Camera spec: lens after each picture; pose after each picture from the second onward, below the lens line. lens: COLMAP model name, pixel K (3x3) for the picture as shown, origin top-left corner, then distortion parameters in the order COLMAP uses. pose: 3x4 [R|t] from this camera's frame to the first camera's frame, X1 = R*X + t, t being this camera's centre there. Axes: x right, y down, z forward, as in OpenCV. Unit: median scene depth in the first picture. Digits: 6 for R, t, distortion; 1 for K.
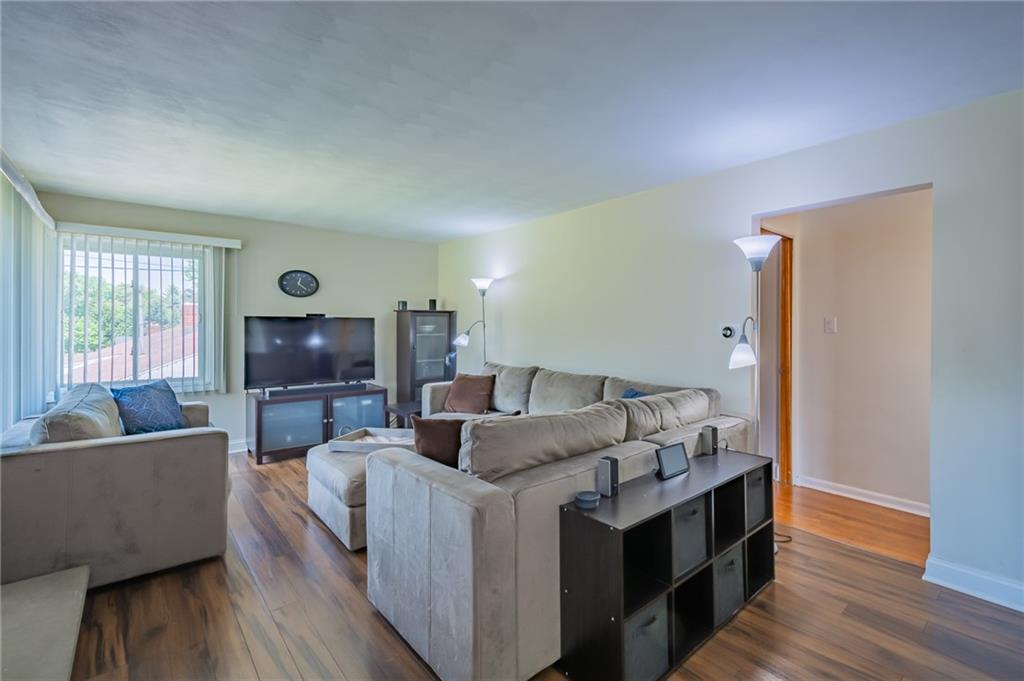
lens RADIAL K [[453.8, 0, 544.7], [0, 453.8, 323.3], [0, 0, 1]] dist [-0.010767, -0.000131]
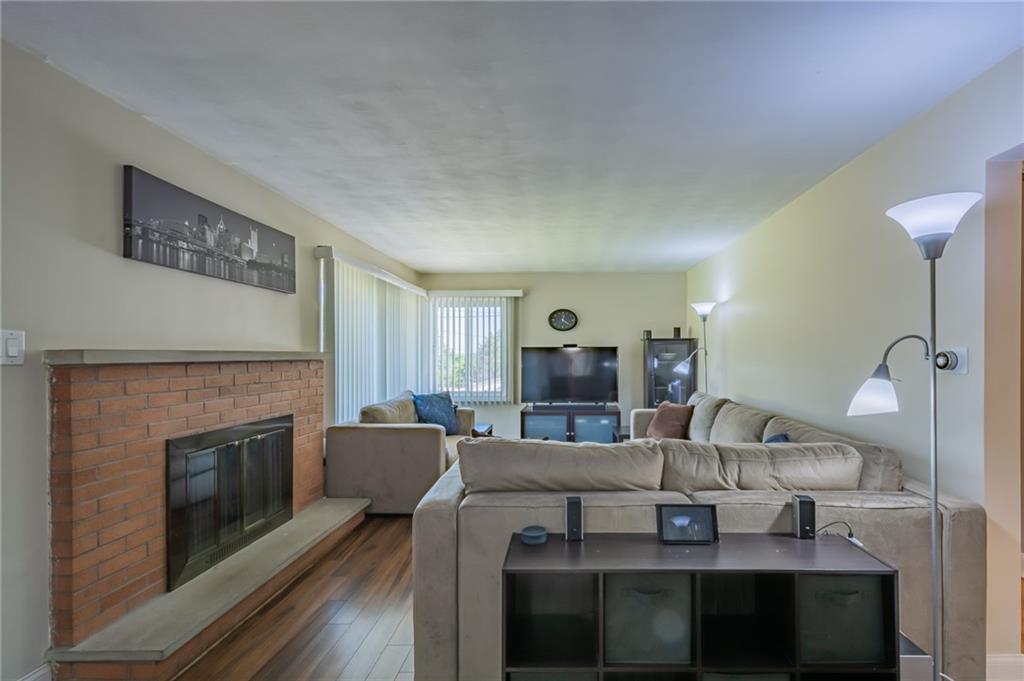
lens RADIAL K [[436.6, 0, 556.9], [0, 436.6, 355.2], [0, 0, 1]] dist [0.000988, -0.000067]
pose [[0.731239, -0.004347, -0.682107, 0.280146], [0.009894, 0.999942, 0.004235, 0.003154], [0.682049, -0.009846, 0.731240, 0.135850]]
